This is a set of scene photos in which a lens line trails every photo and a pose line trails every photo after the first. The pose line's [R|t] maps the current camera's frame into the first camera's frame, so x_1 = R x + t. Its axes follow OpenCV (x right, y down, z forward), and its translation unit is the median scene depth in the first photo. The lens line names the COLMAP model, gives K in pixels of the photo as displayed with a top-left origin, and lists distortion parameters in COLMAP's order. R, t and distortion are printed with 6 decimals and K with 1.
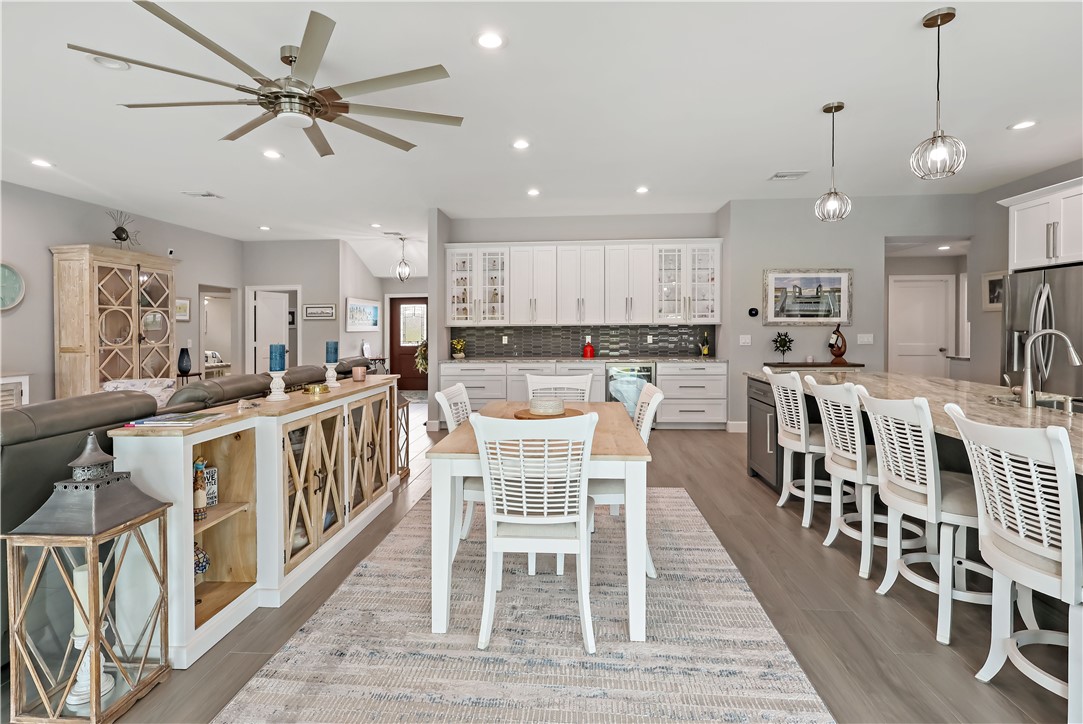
lens RADIAL K [[512.1, 0, 560.3], [0, 512.1, 336.6], [0, 0, 1]] dist [0.003692, 0.000402]
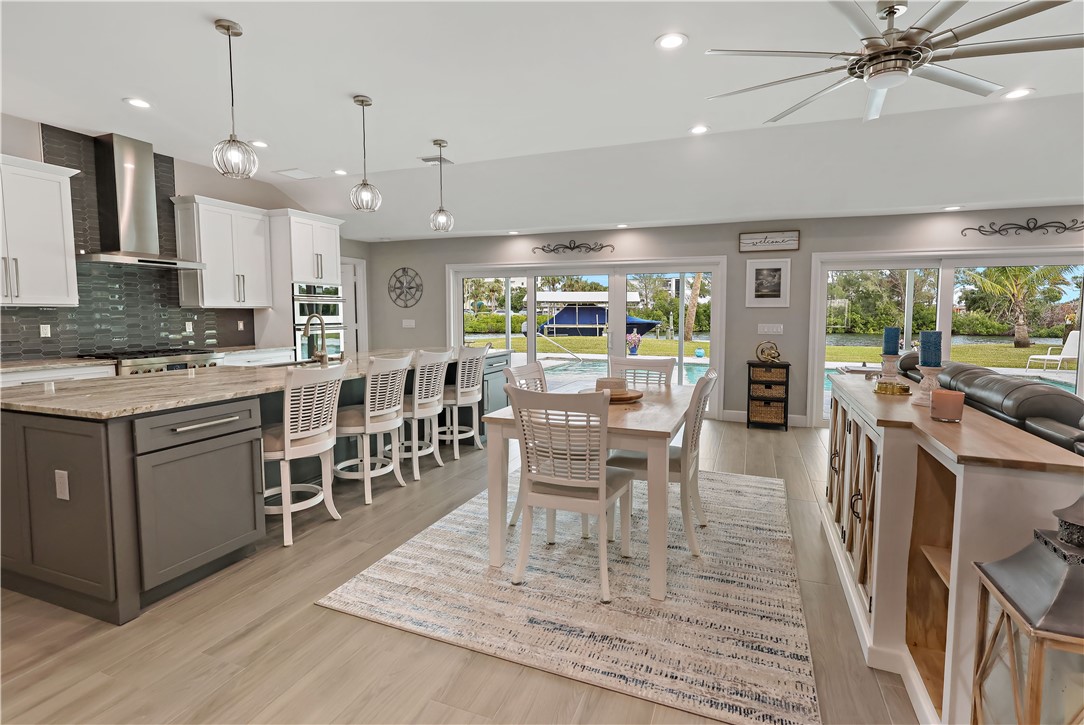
lens RADIAL K [[531.8, 0, 557.2], [0, 531.8, 341.8], [0, 0, 1]] dist [0.002694, 0.000455]
pose [[-0.947964, -0.009584, 0.318232, -0.122531], [0.014563, 0.997195, 0.073413, -0.017939], [-0.318043, 0.074227, -0.945166, 0.928129]]
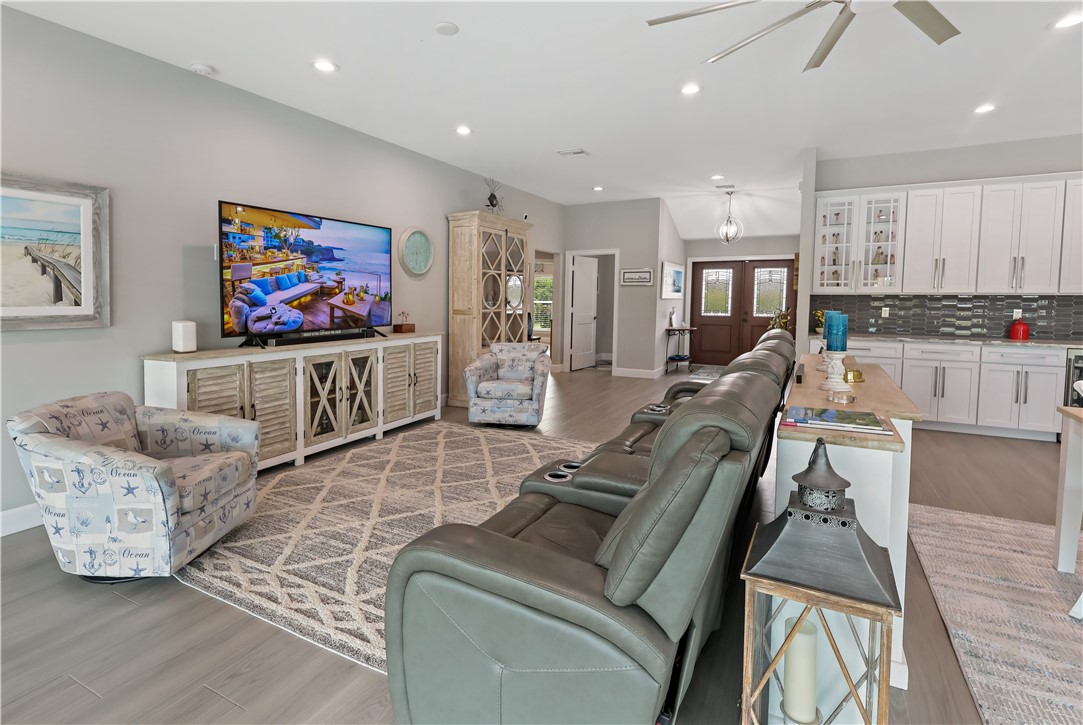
lens RADIAL K [[533.3, 0, 566.6], [0, 533.3, 332.6], [0, 0, 1]] dist [-0.001713, 0.000185]
pose [[0.919062, 0.039942, -0.392083, -0.272476], [-0.019669, 0.998260, 0.055590, 0.002392], [0.393621, -0.043379, 0.918249, 0.060294]]
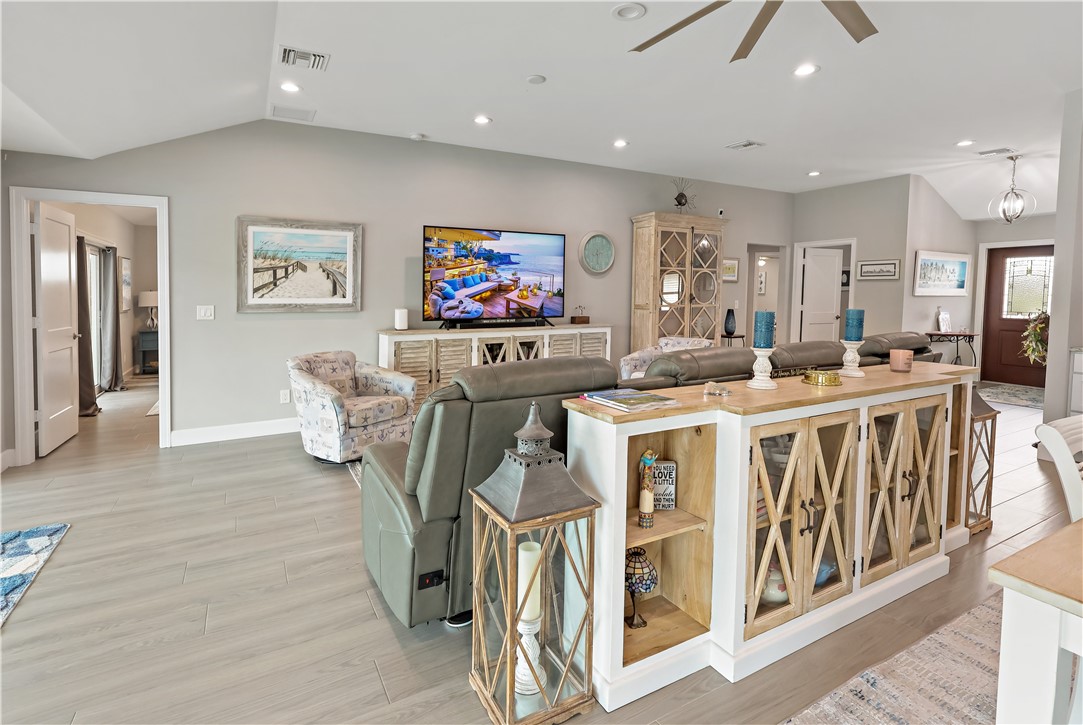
lens RADIAL K [[554.5, 0, 549.0], [0, 554.5, 317.8], [0, 0, 1]] dist [-0.001049, 0.000591]
pose [[0.540550, 0.051982, -0.839705, -0.025627], [-0.024415, 0.998638, 0.046104, -0.001761], [0.840958, -0.004420, 0.541083, 0.141136]]
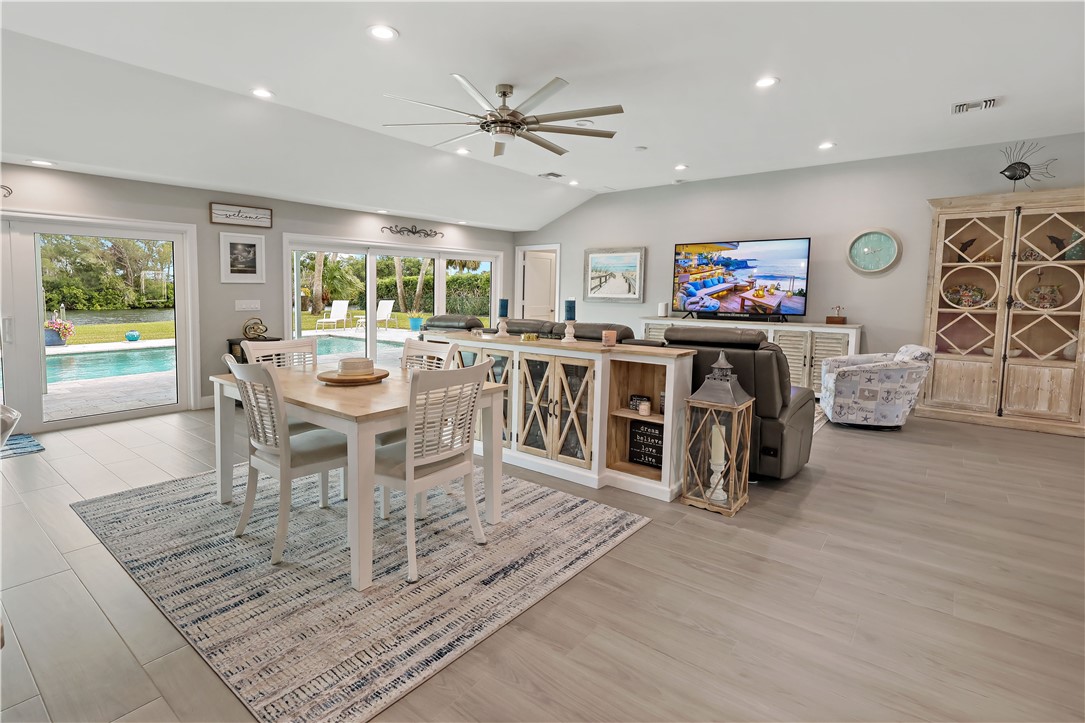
lens RADIAL K [[524.9, 0, 515.3], [0, 524.9, 323.8], [0, 0, 1]] dist [-0.002217, 0.000124]
pose [[-0.604634, 0.061268, -0.794143, 0.272620], [-0.015320, 0.995958, 0.088502, -0.021708], [0.796356, 0.065678, -0.601252, 0.839805]]
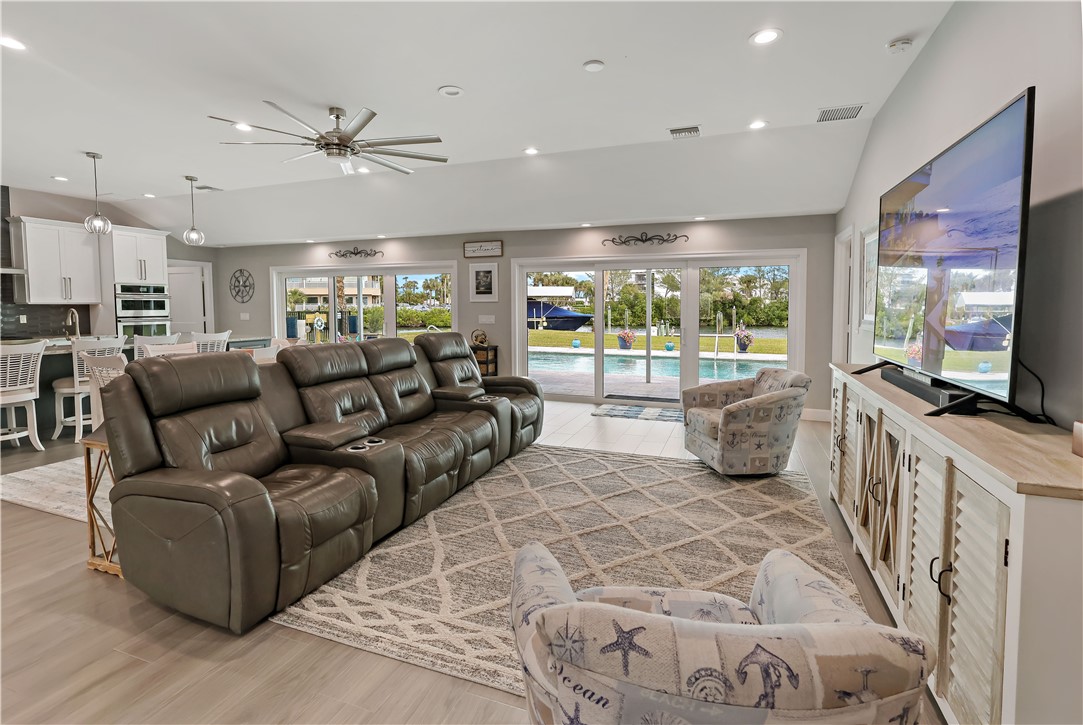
lens RADIAL K [[533.3, 0, 551.8], [0, 533.3, 330.8], [0, 0, 1]] dist [-0.000177, 0.000053]
pose [[-0.946275, -0.003307, 0.323346, -0.704059], [0.018131, 0.997832, 0.063267, -0.012160], [-0.322854, 0.065730, -0.944163, 0.980247]]
